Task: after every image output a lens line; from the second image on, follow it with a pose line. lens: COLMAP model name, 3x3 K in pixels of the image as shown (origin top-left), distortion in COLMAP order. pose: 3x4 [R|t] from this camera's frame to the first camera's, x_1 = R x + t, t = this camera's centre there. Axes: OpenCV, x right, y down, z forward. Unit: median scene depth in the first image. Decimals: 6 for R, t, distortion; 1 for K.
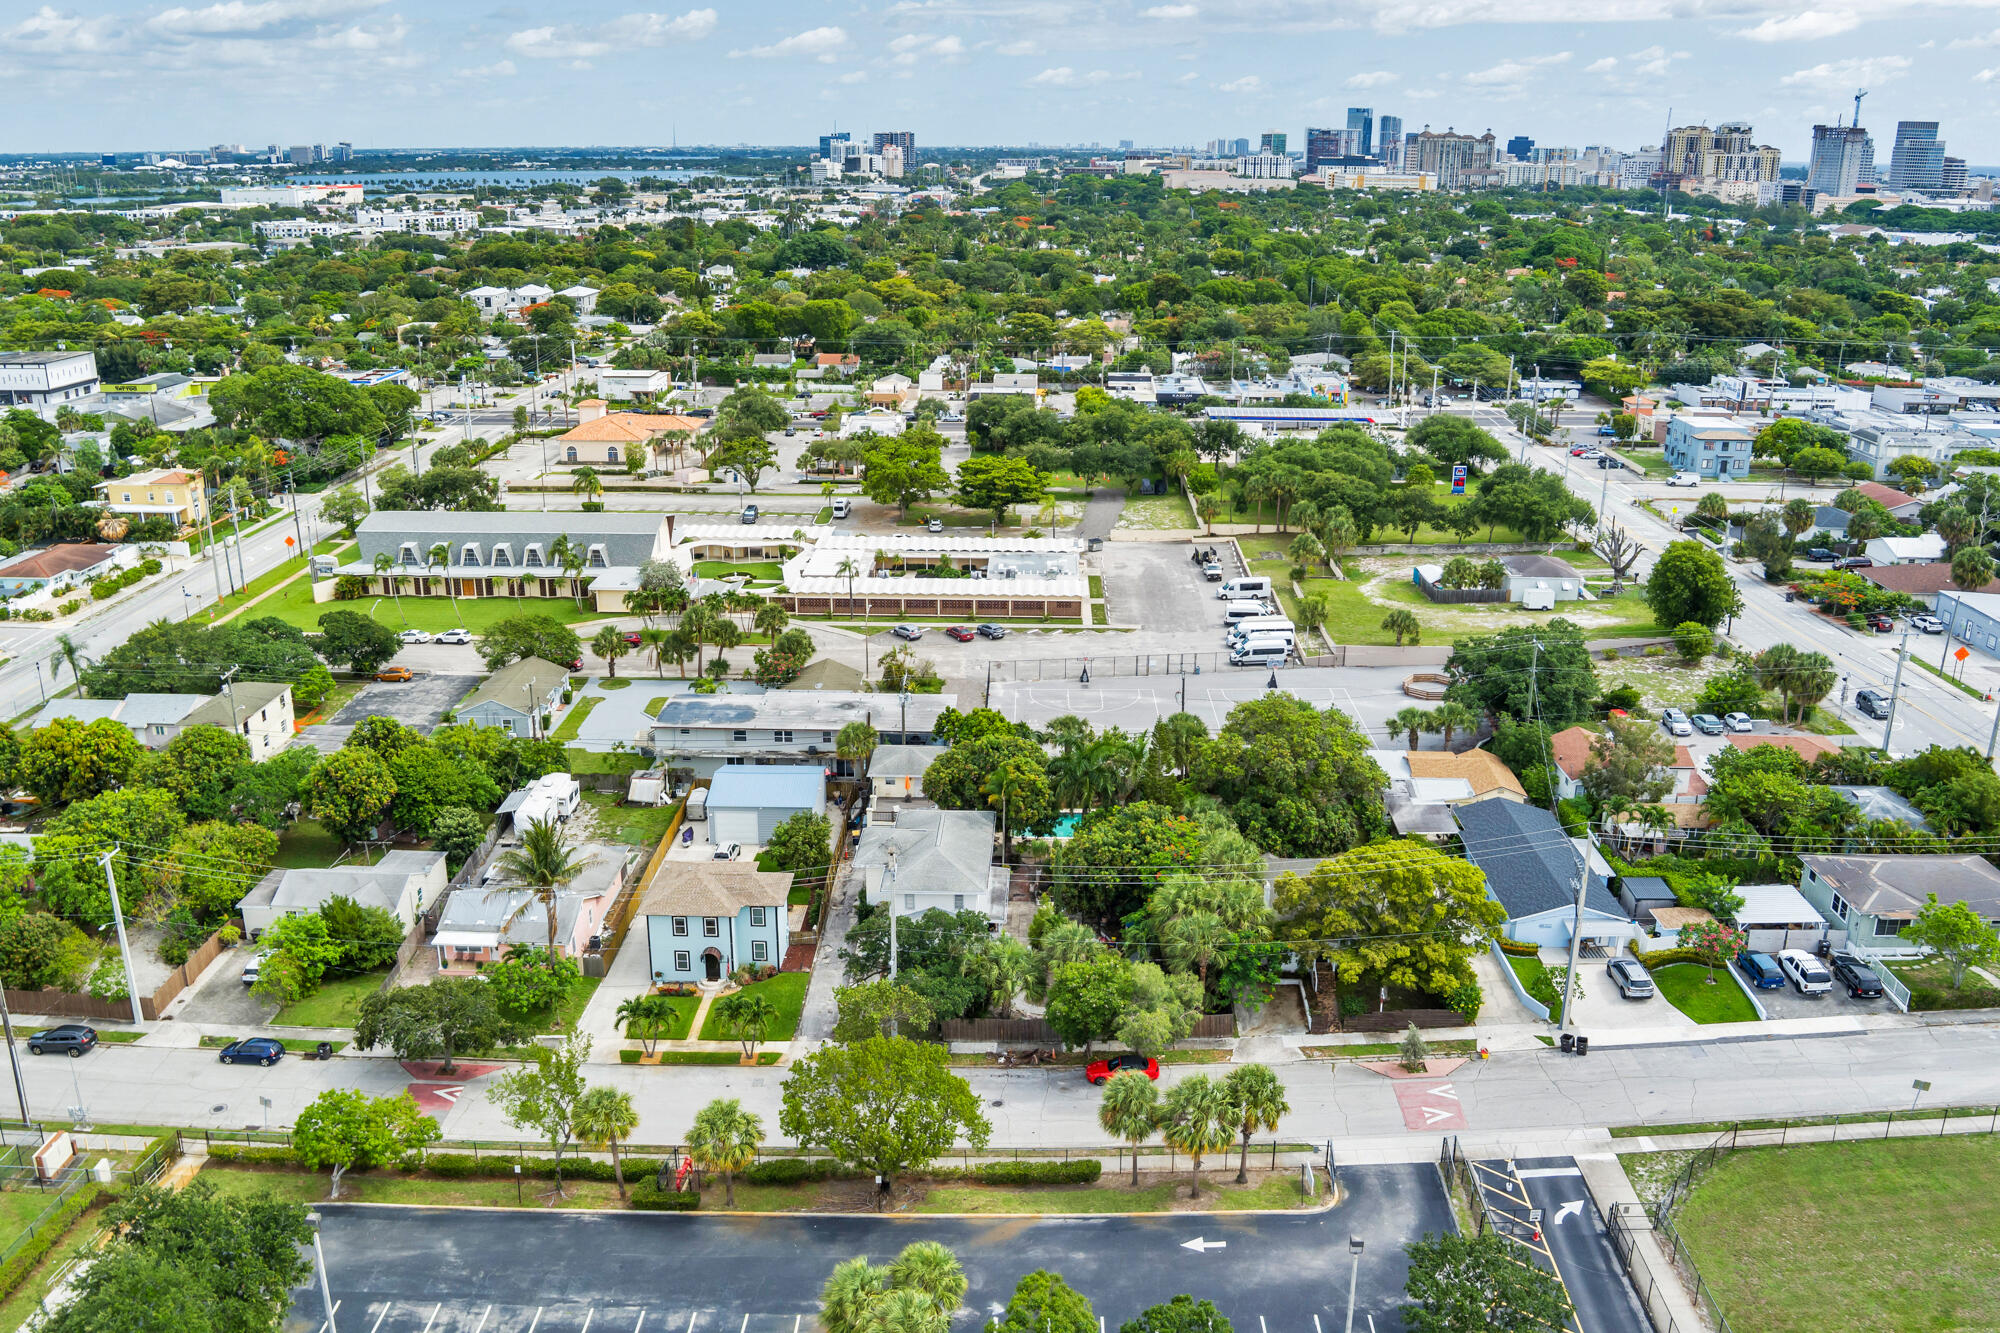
lens RADIAL K [[1620.5, 0, 995.8], [0, 1620.5, 662.7], [0, 0, 1]] dist [-0.056920, 0.002904]
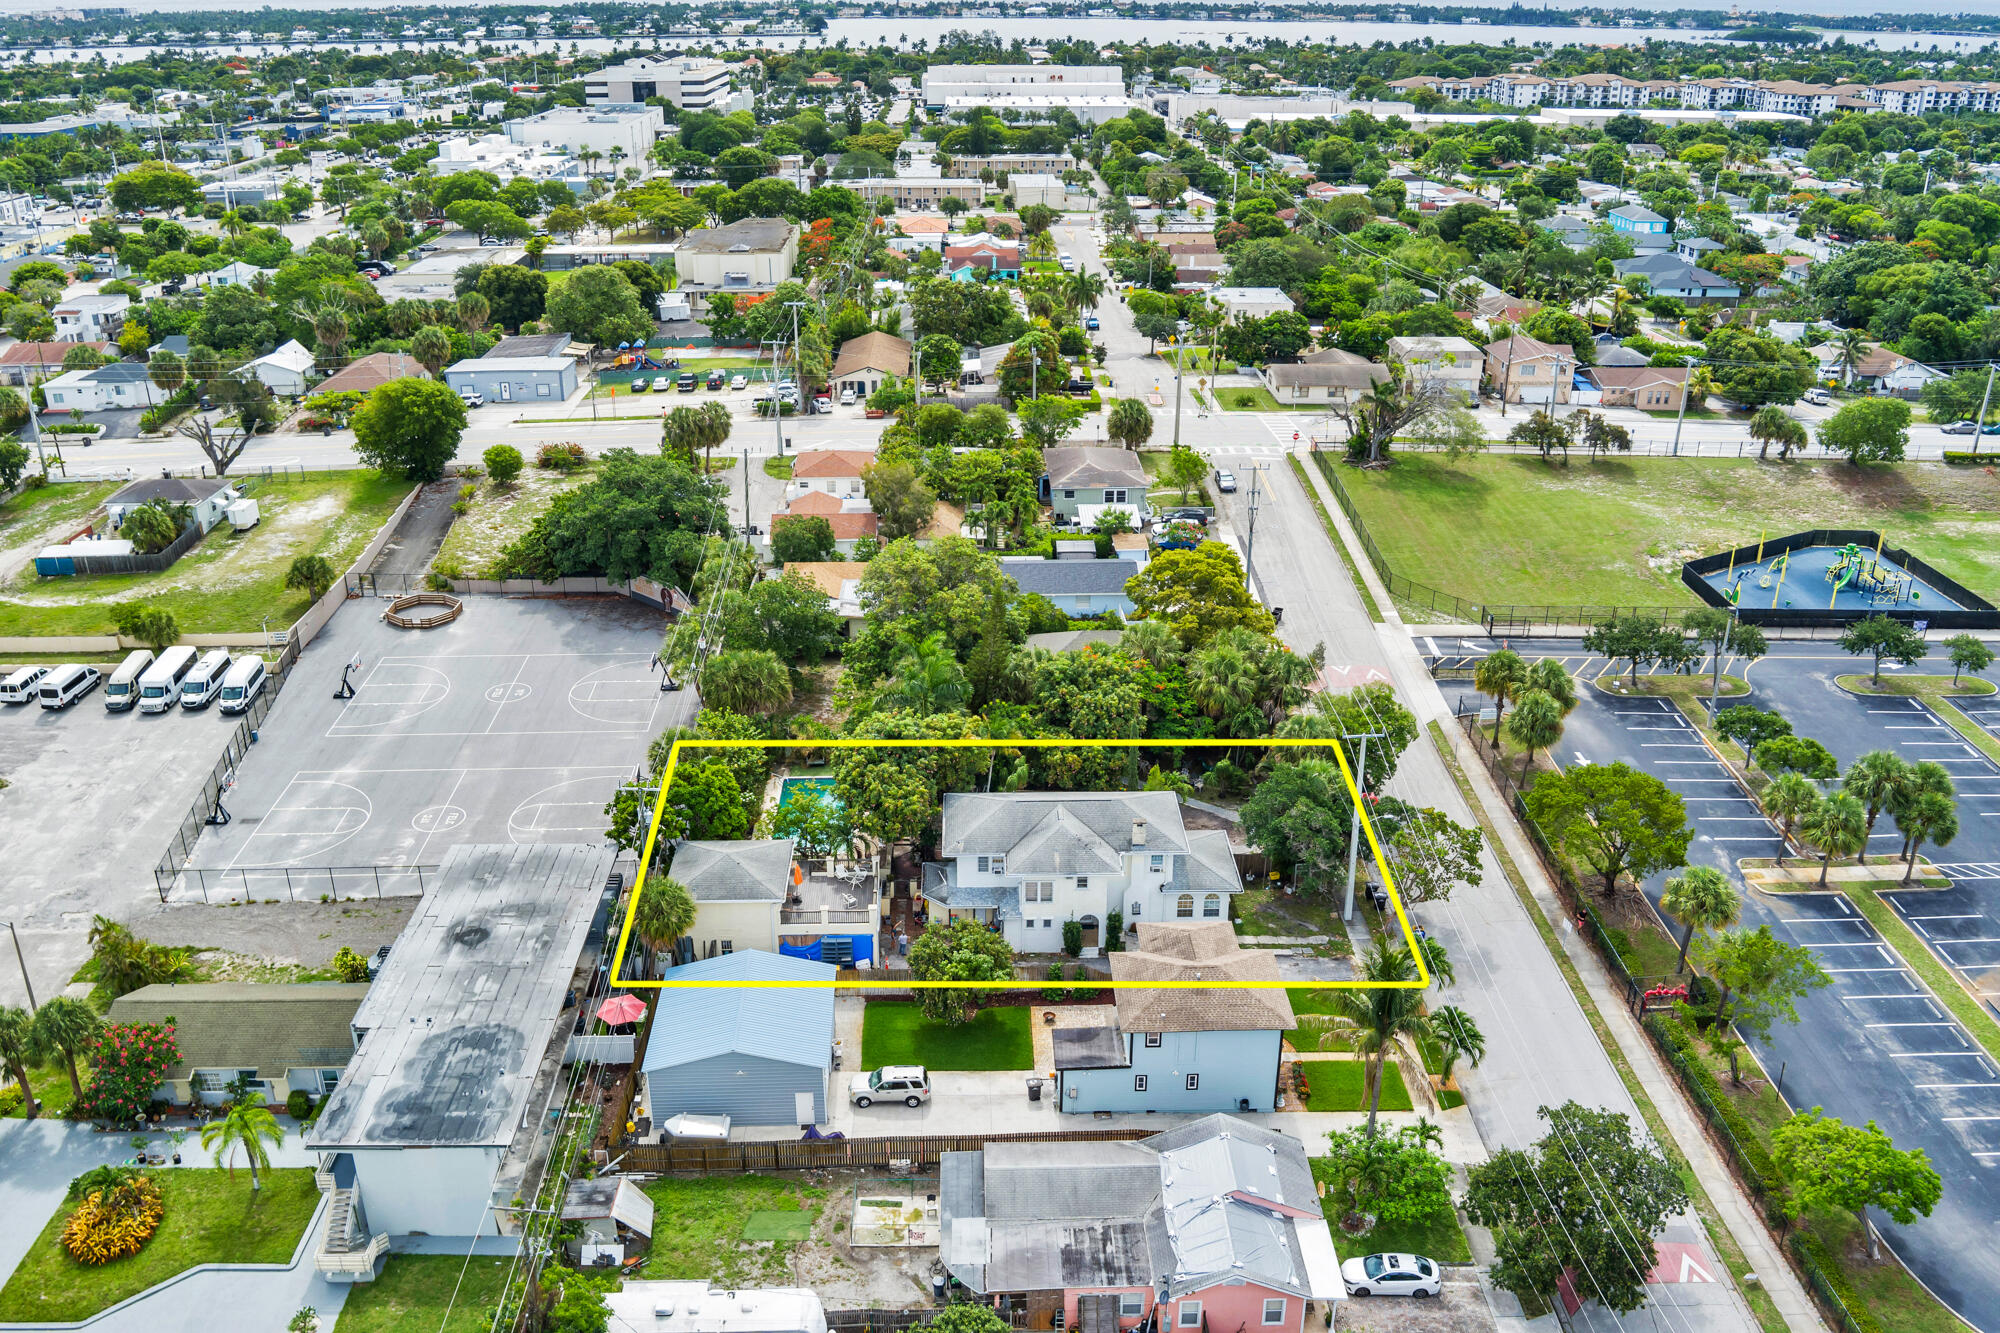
lens RADIAL K [[1620.5, 0, 995.8], [0, 1620.5, 662.7], [0, 0, 1]] dist [-0.056920, 0.002904]
pose [[-0.063105, -0.399227, 0.914678, -0.694406], [0.306874, 0.864340, 0.398428, -0.269686], [-0.949656, 0.305833, 0.067968, 0.884352]]
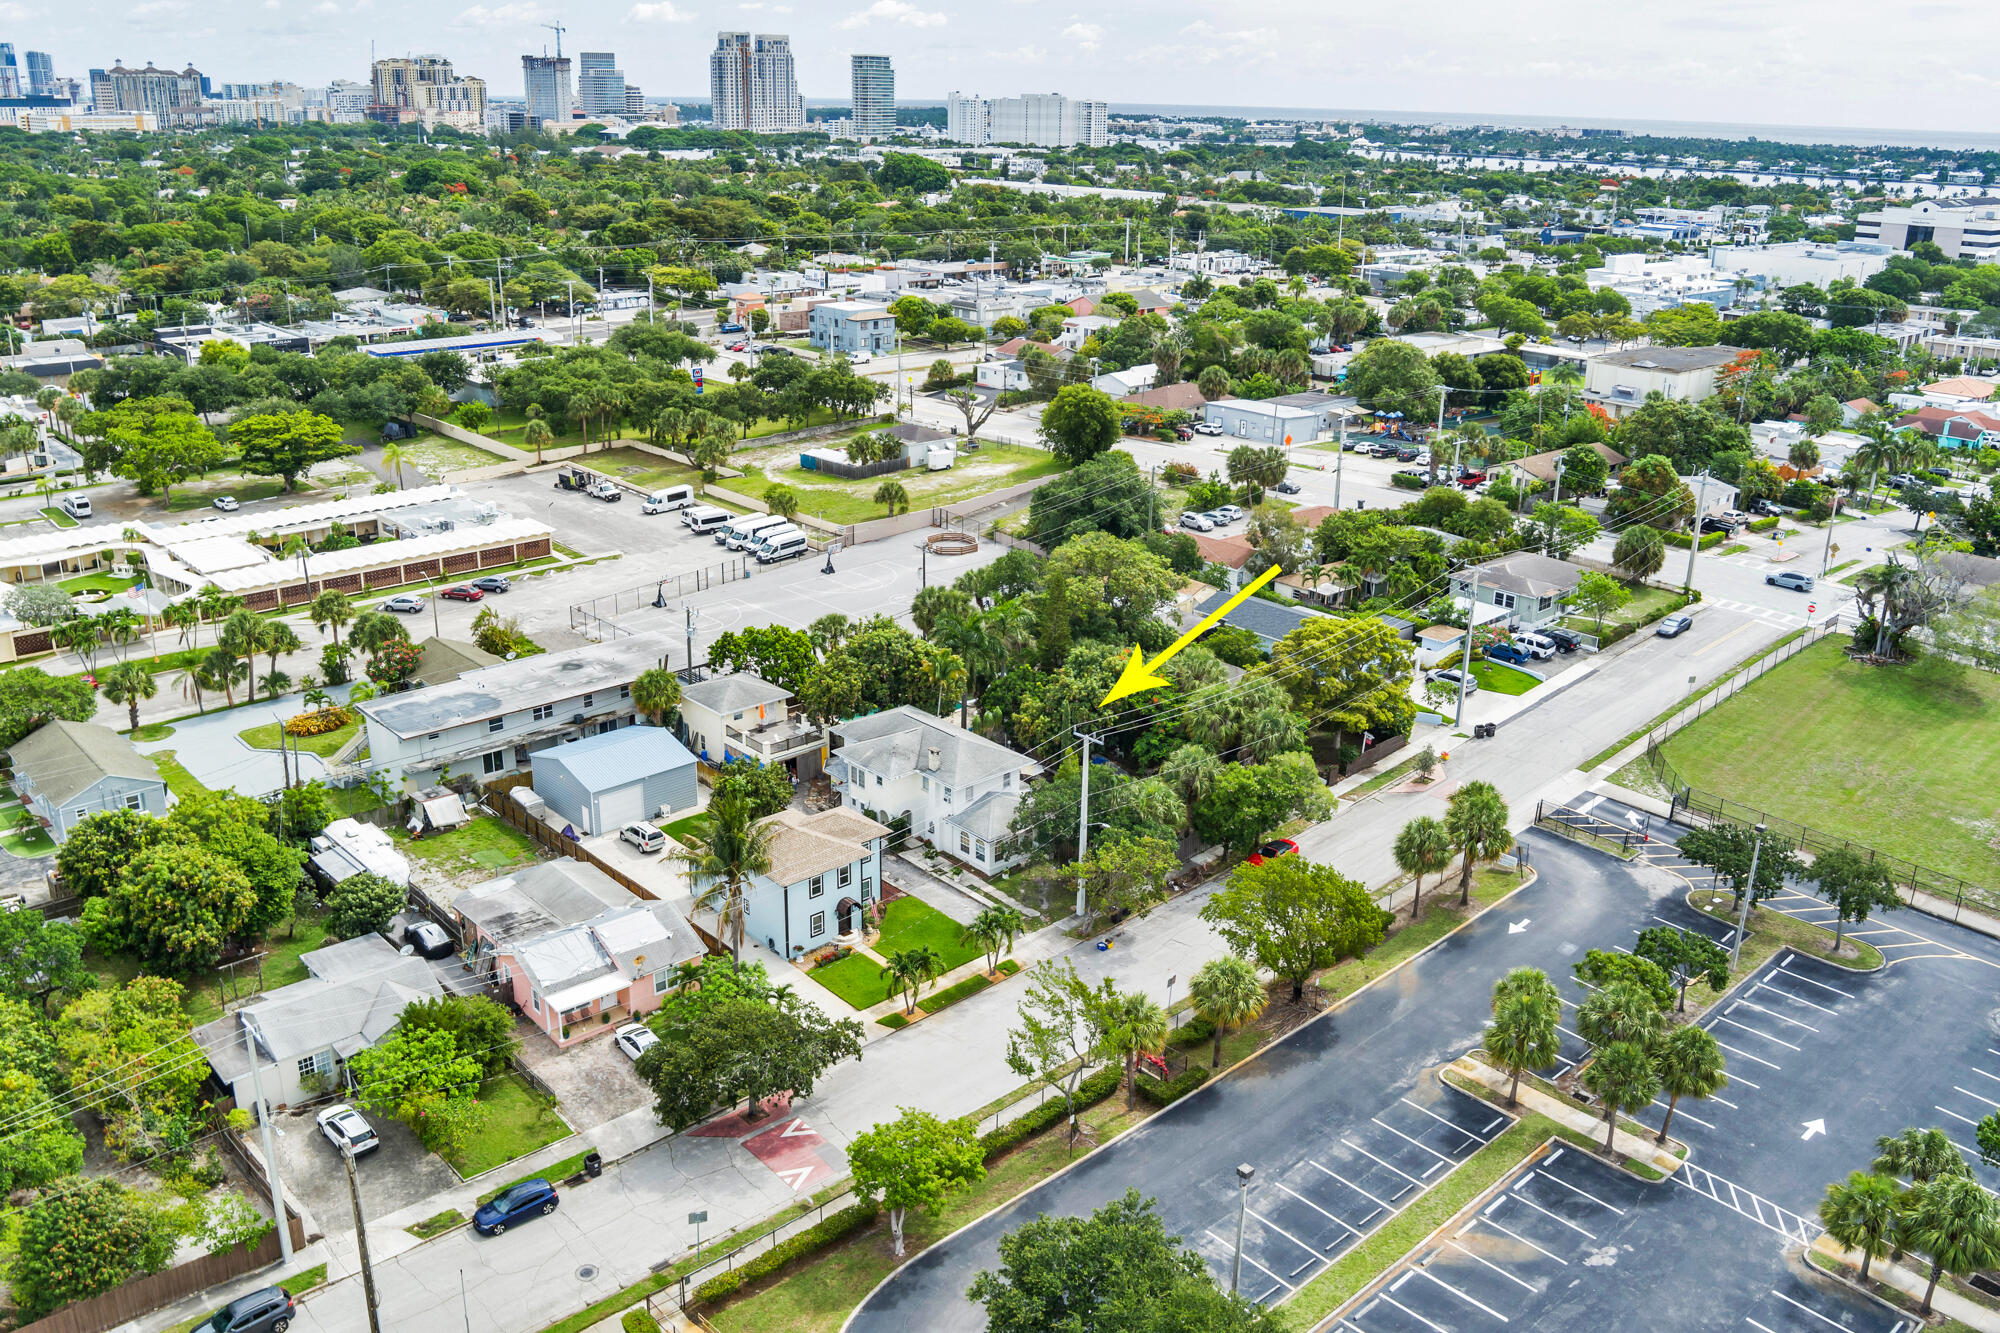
lens RADIAL K [[1620.5, 0, 995.8], [0, 1620.5, 662.7], [0, 0, 1]] dist [-0.056920, 0.002904]
pose [[0.715393, -0.225894, 0.661200, -0.595709], [0.202095, 0.972747, 0.113674, -0.033422], [-0.668858, 0.052304, 0.741548, 0.228149]]
